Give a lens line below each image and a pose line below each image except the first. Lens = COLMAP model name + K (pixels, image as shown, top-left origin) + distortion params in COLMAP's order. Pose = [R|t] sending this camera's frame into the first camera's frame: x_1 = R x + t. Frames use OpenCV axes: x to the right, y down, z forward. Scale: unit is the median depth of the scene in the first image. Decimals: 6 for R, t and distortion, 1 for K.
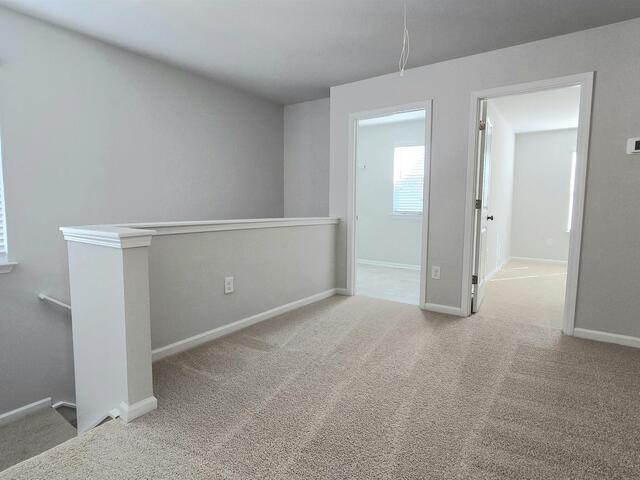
lens RADIAL K [[346.7, 0, 317.6], [0, 346.7, 239.8], [0, 0, 1]] dist [-0.000857, -0.000952]
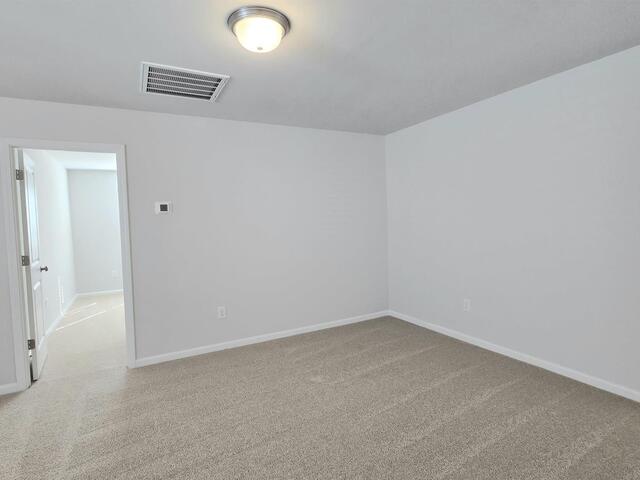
lens RADIAL K [[346.7, 0, 318.4], [0, 346.7, 237.5], [0, 0, 1]] dist [-0.000857, -0.000952]
pose [[0.438862, -0.060980, 0.896483, -0.006952], [0.118629, 0.992894, 0.009464, -0.080855], [-0.890689, 0.102195, 0.442977, -0.088472]]
